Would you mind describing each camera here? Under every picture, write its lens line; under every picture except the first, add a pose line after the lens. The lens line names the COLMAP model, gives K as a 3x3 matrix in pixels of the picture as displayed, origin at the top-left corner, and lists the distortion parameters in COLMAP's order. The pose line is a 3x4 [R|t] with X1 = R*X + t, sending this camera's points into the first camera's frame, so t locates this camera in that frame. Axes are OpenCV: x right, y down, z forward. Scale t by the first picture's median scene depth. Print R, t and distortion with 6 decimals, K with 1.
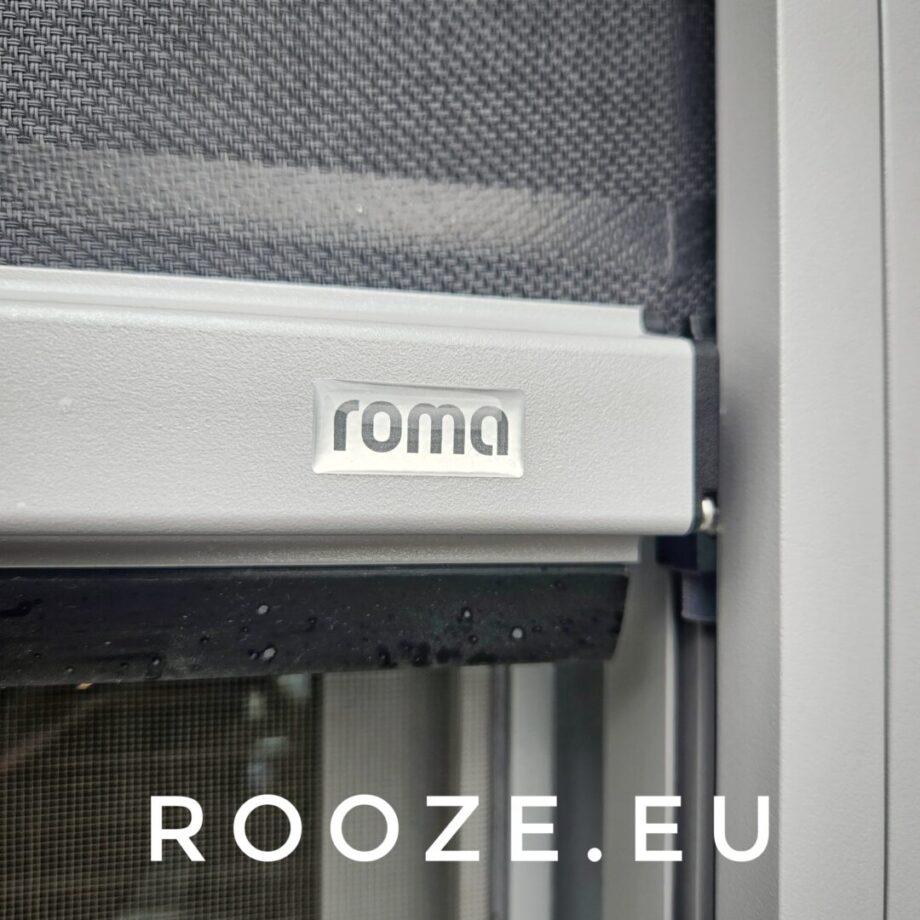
lens RADIAL K [[798.1, 0, 460.0], [0, 798.1, 460.0], [0, 0, 1]] dist [-0.001852, -0.003952]
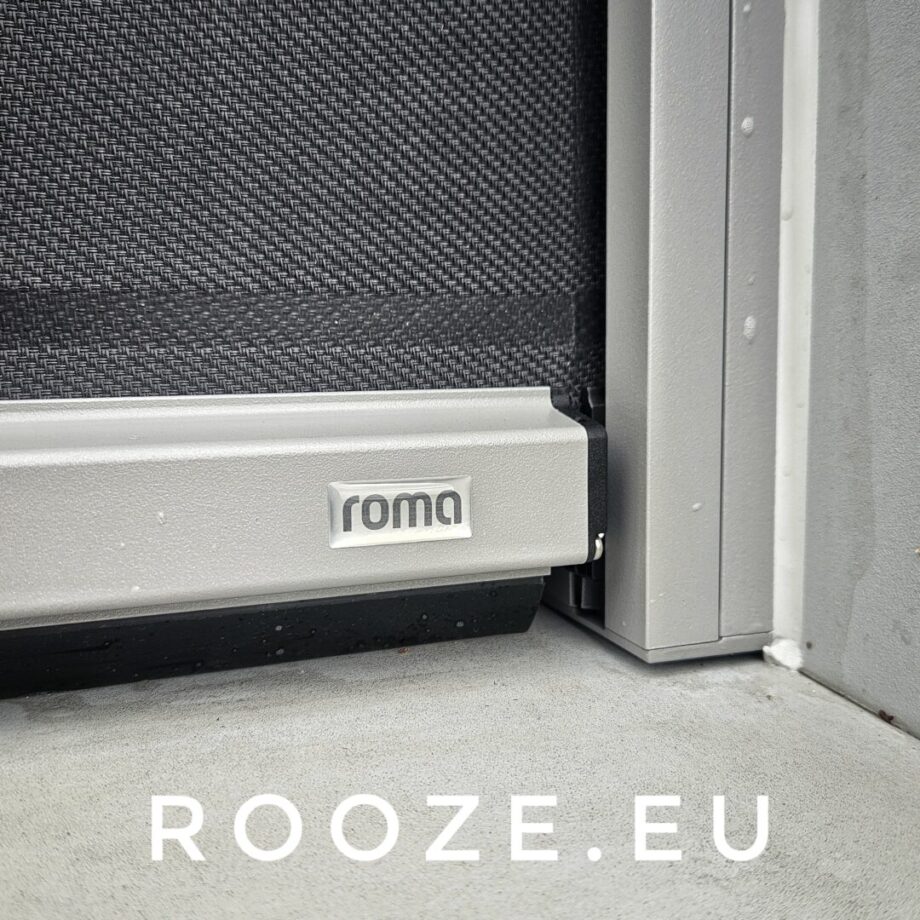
lens RADIAL K [[994.9, 0, 460.0], [0, 994.9, 460.0], [0, 0, 1]] dist [0.003425, -0.005828]
pose [[0.990805, -0.040868, 0.128977, -0.146002], [0.021345, 0.988567, 0.149266, -0.333983], [-0.133602, -0.145141, 0.980349, -0.635178]]
